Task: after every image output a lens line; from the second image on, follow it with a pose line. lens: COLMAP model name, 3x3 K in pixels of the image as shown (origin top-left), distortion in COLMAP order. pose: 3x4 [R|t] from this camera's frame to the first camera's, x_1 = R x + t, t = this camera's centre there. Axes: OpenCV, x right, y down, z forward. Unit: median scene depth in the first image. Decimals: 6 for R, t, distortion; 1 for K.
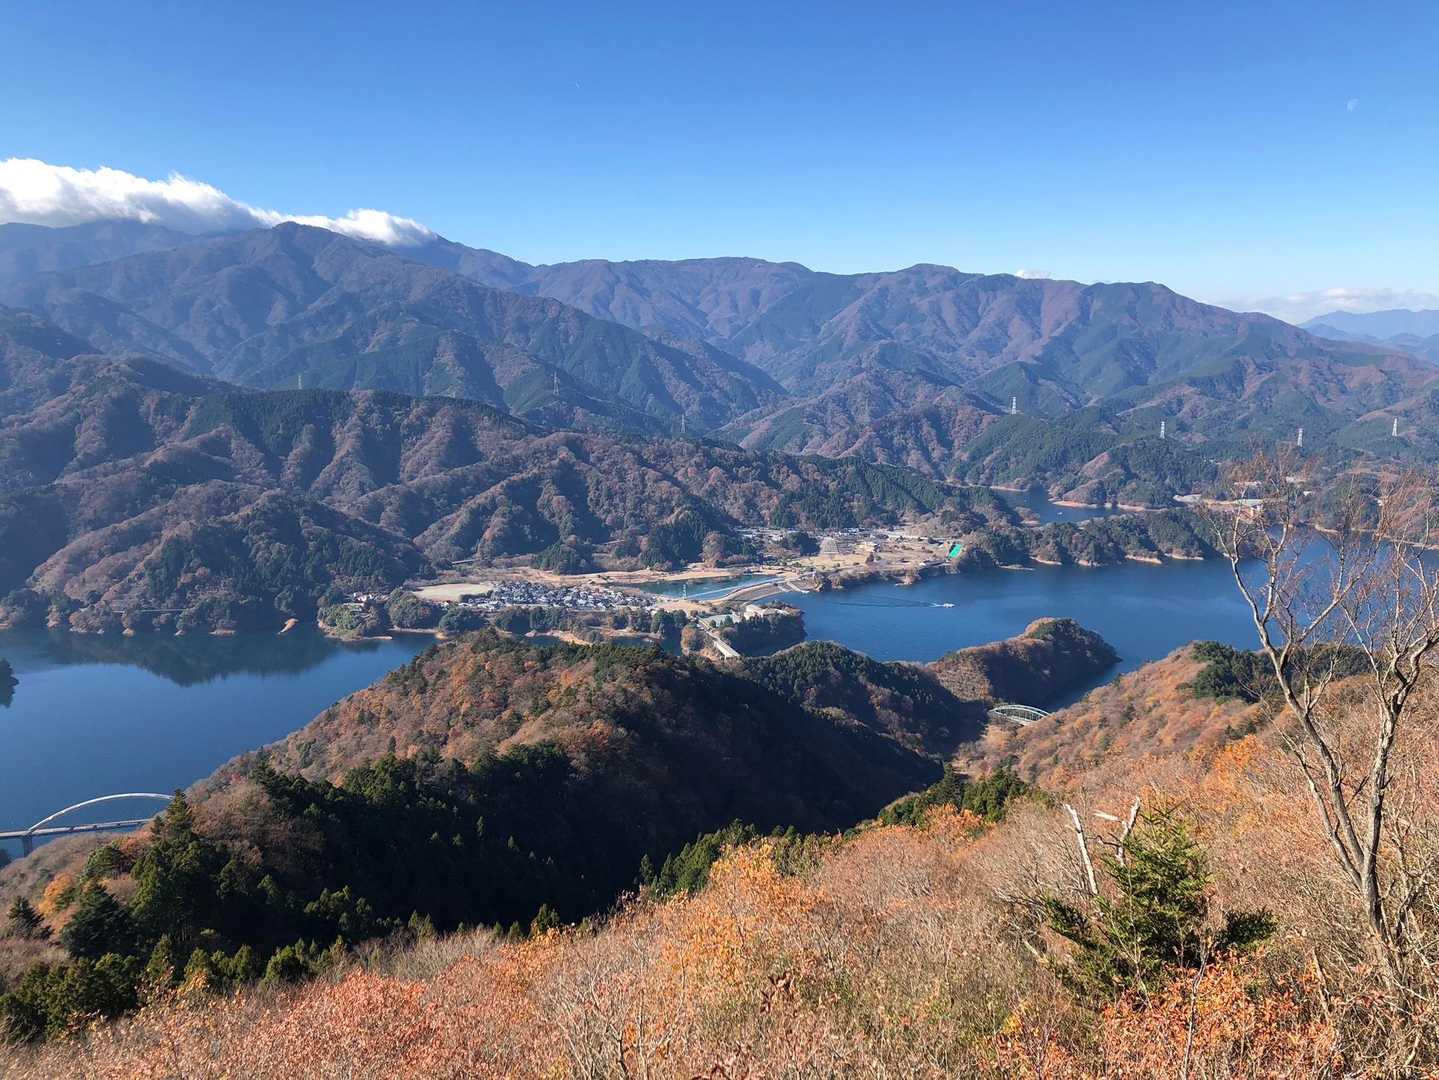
lens RADIAL K [[1178.4, 0, 719.5], [0, 1178.4, 540.0], [0, 0, 1]] dist [0.089437, -0.123071]
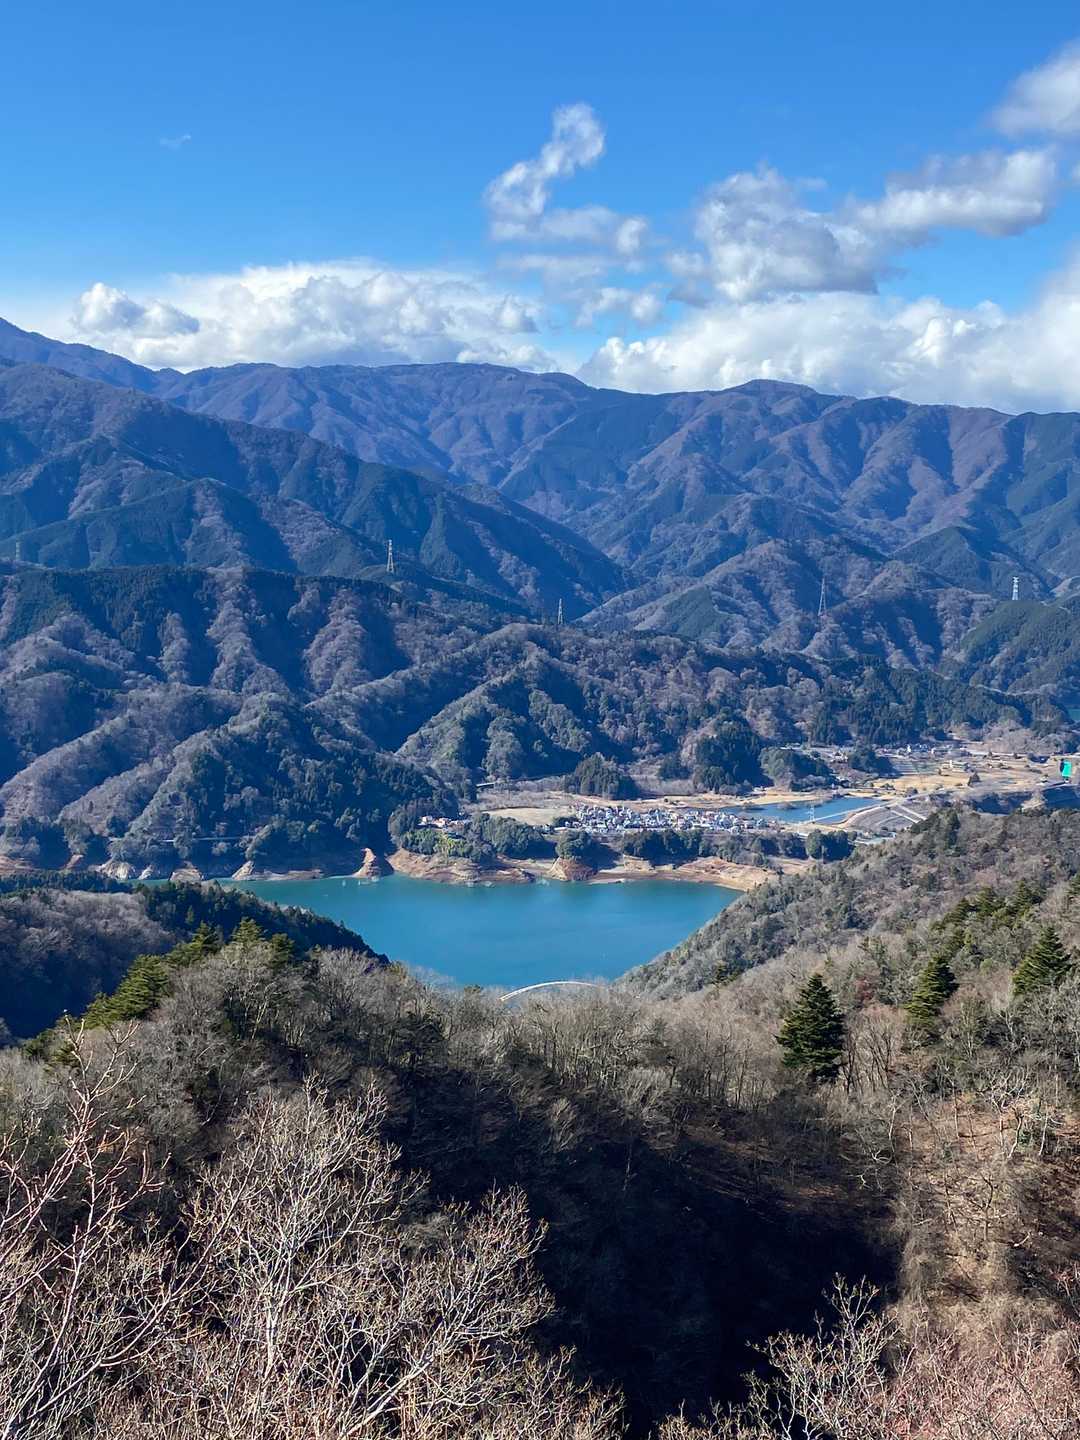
lens RADIAL K [[1894.9, 0, 540.0], [0, 1894.9, 720.0], [0, 0, 1]] dist [0.176032, -0.040733]
pose [[0.993470, -0.005679, 0.113950, -0.135649], [0.010481, 0.999080, -0.041592, 0.011517], [-0.113609, 0.042515, 0.992616, -0.113464]]
